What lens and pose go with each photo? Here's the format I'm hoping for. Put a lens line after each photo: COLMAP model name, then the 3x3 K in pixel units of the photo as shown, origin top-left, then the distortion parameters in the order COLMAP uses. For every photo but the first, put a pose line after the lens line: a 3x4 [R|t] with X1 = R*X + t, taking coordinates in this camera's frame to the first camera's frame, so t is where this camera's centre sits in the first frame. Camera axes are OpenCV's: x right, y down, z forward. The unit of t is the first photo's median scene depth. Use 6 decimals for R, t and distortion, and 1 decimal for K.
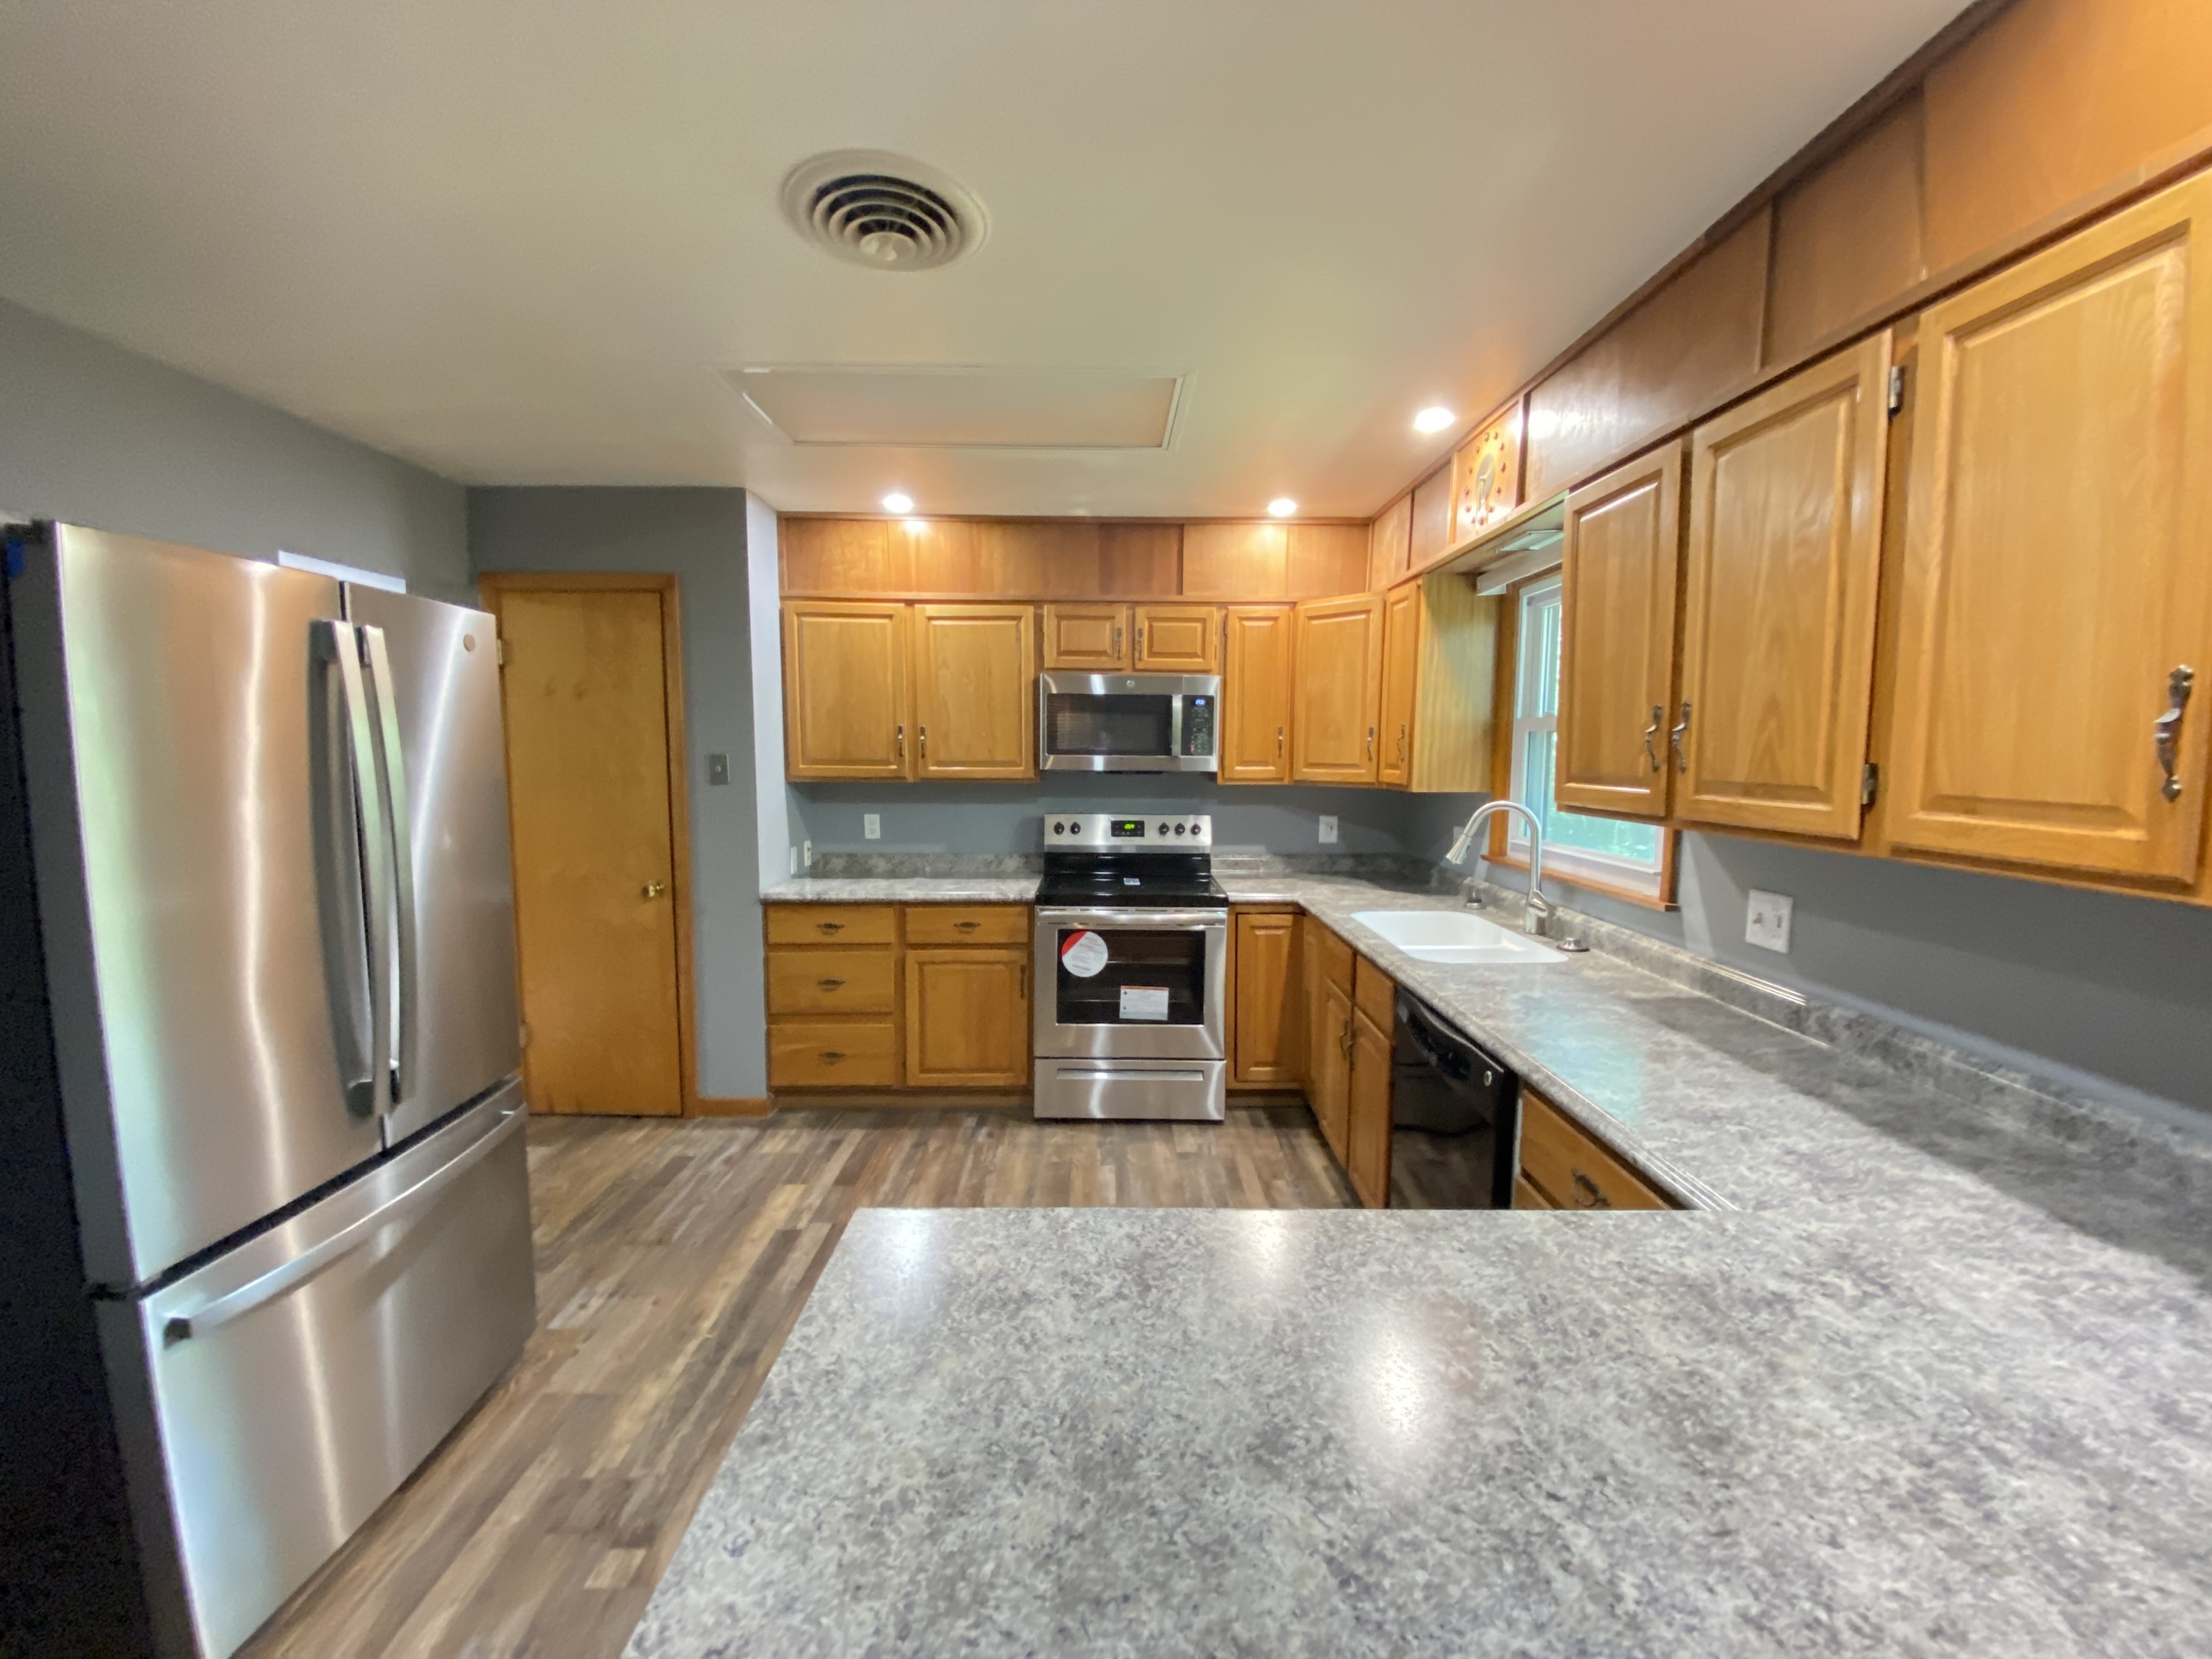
lens RADIAL K [[886.1, 0, 1105.7], [0, 886.1, 826.7], [0, 0, 1]] dist [0.026664, -0.022508]
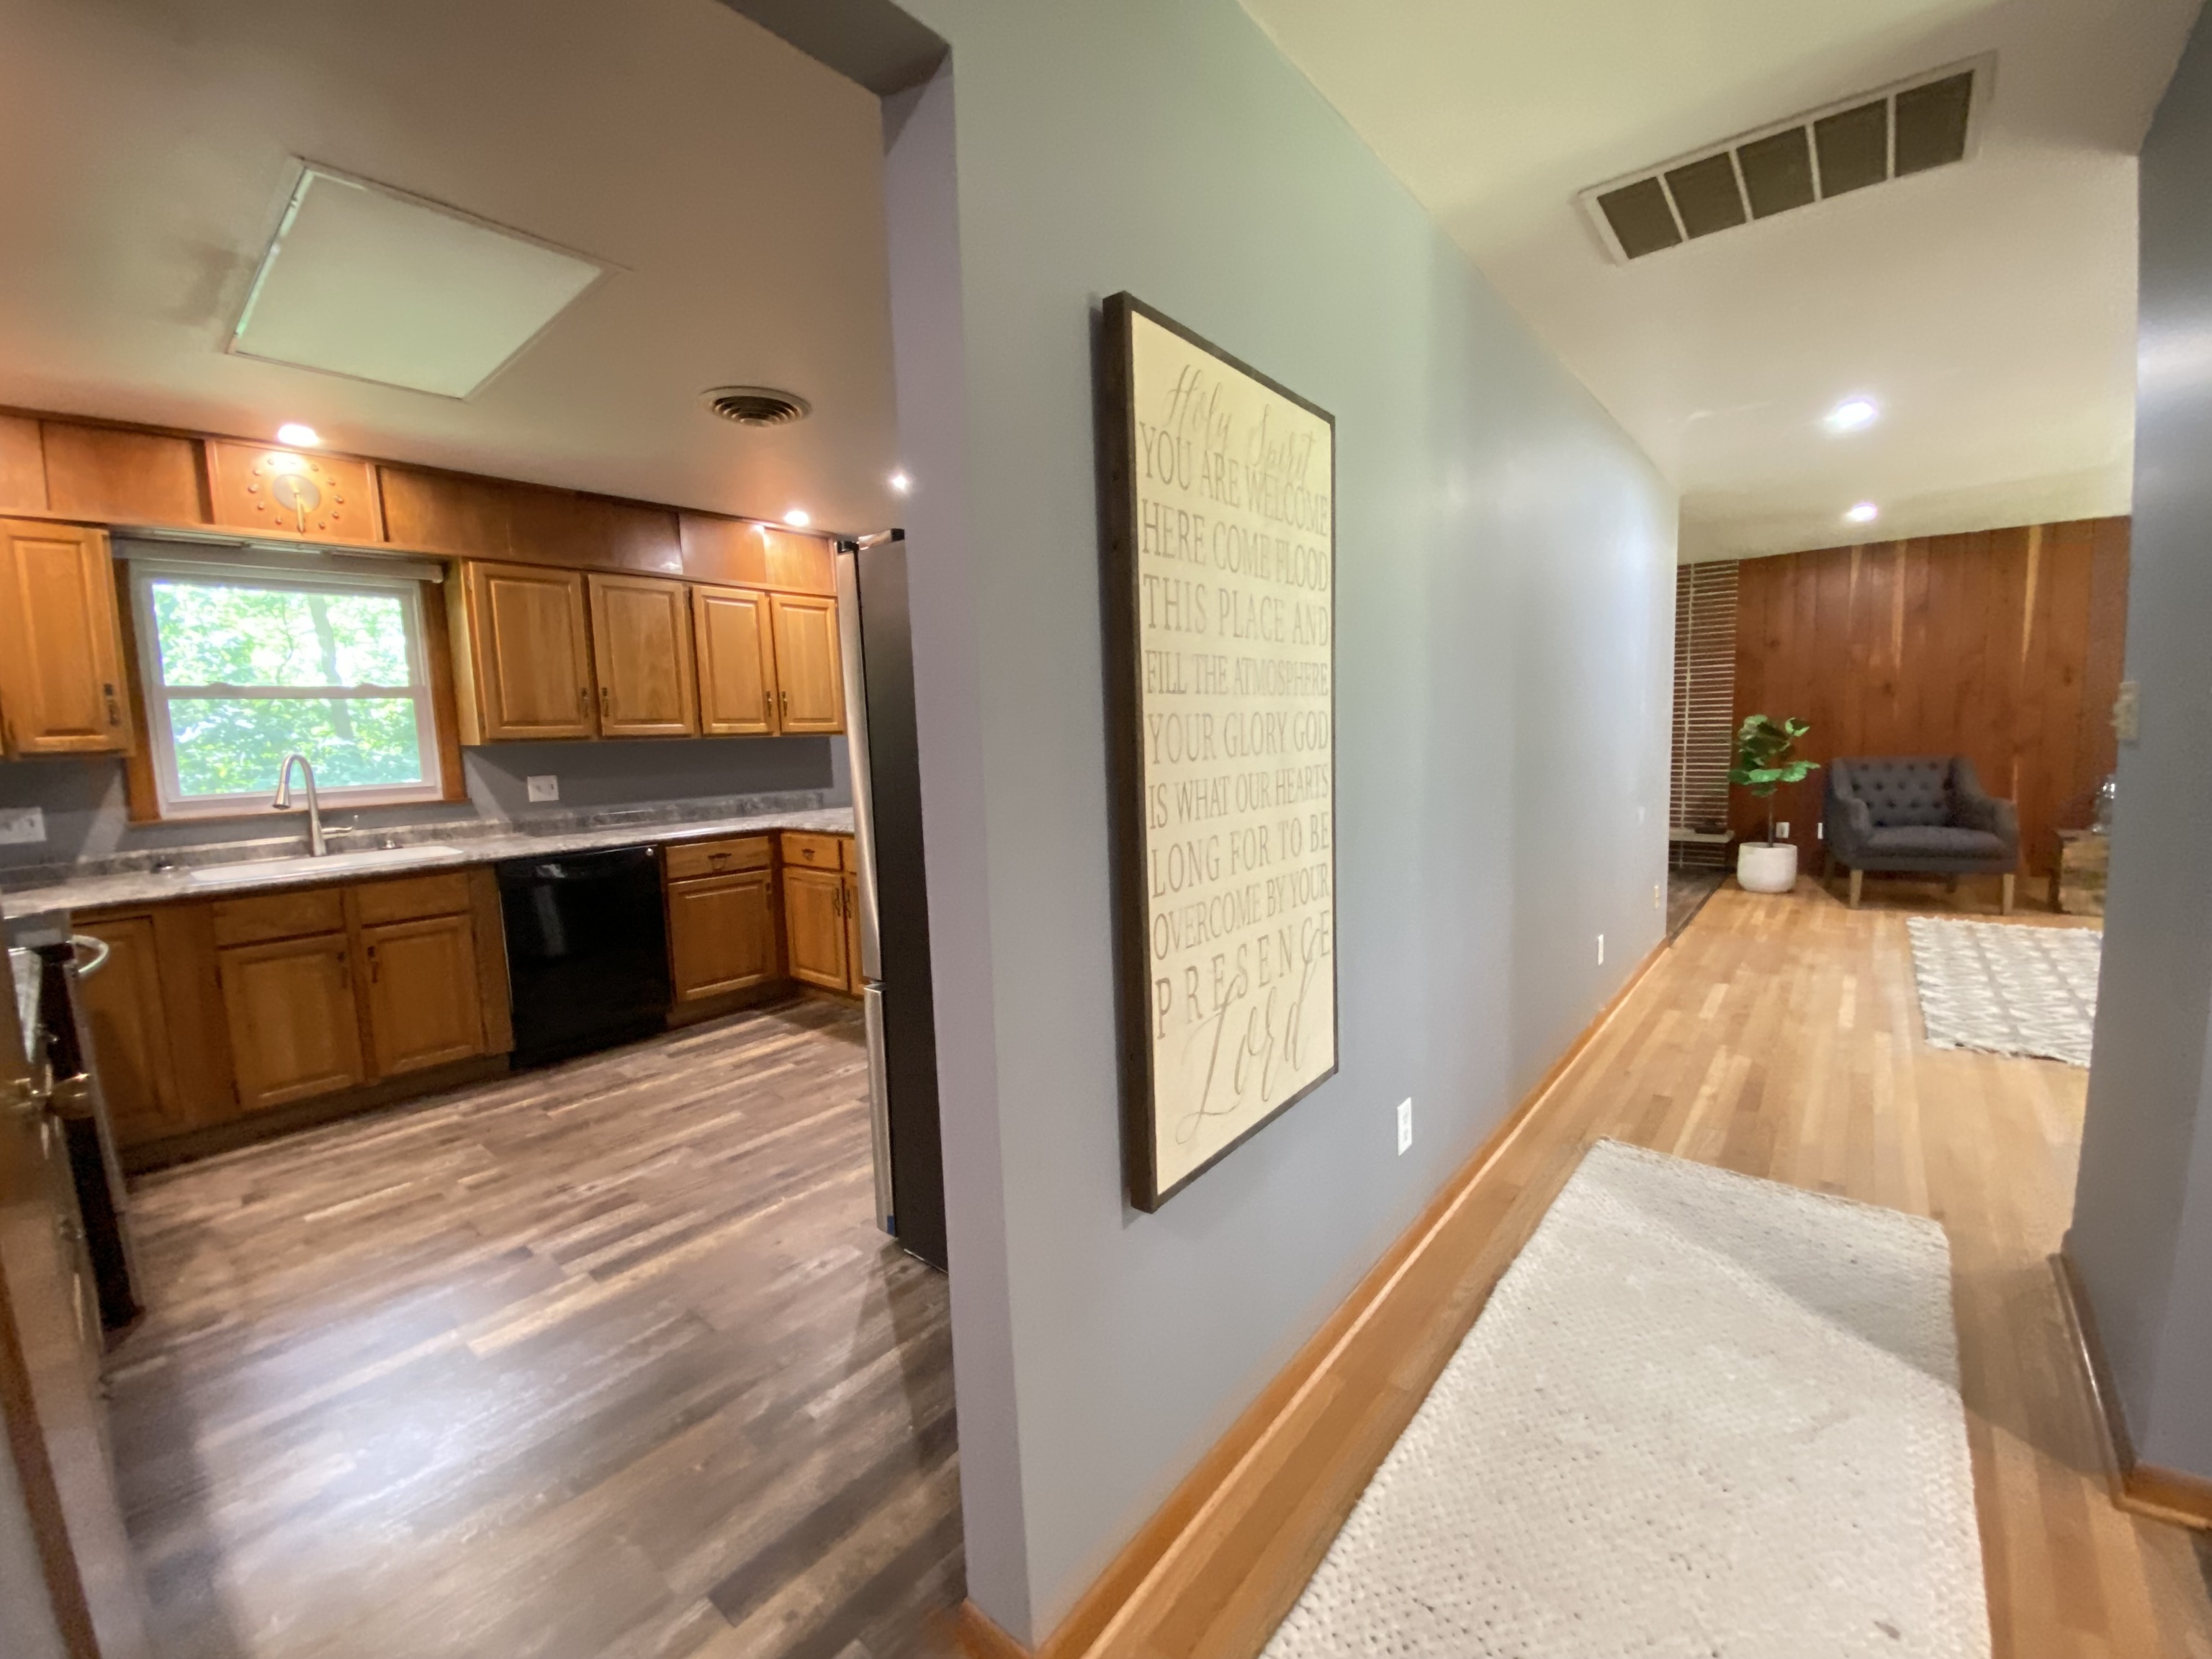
lens RADIAL K [[886.1, 0, 1105.7], [0, 886.1, 826.7], [0, 0, 1]] dist [0.026664, -0.022508]
pose [[-0.762248, -0.050943, 0.645277, -1.077533], [0.087401, 0.979668, 0.180587, -0.048168], [-0.641357, 0.194050, -0.742298, 1.092189]]
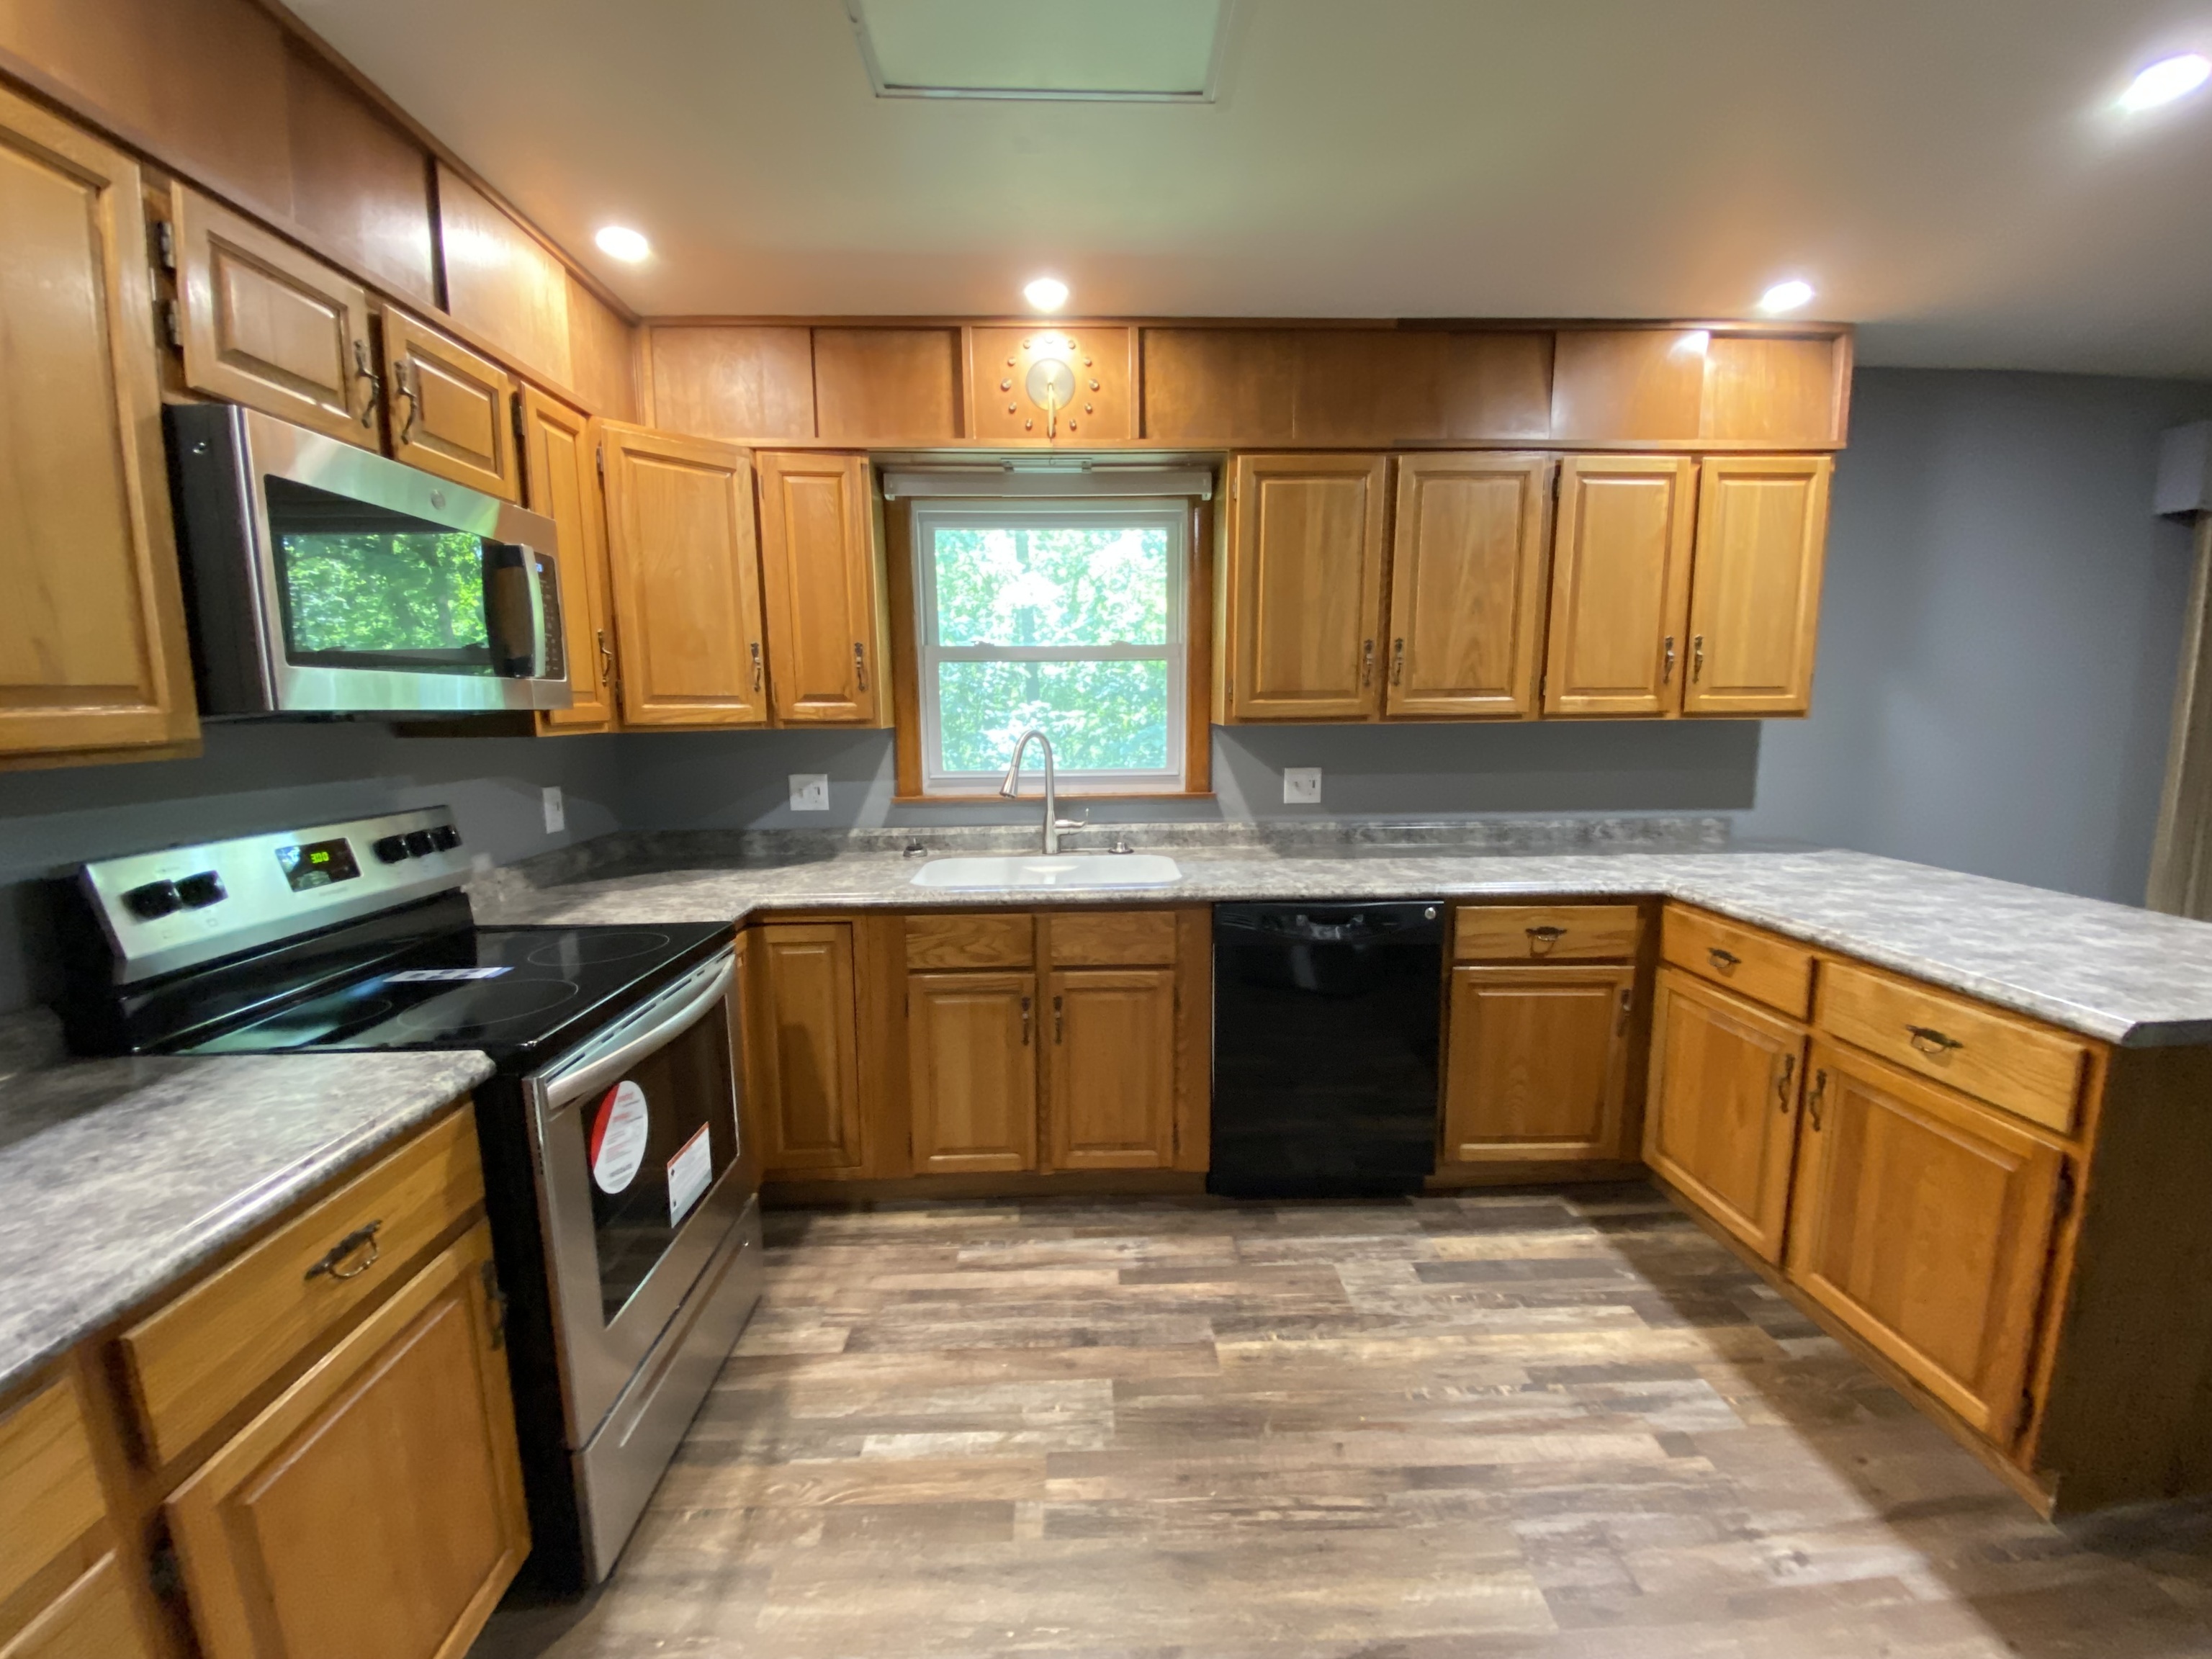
lens RADIAL K [[886.1, 0, 1105.7], [0, 886.1, 826.7], [0, 0, 1]] dist [0.026664, -0.022508]
pose [[-0.022535, -0.140936, 0.989762, -0.489973], [0.097558, 0.984979, 0.142476, -0.047651], [-0.994975, 0.099770, -0.008448, 0.843943]]
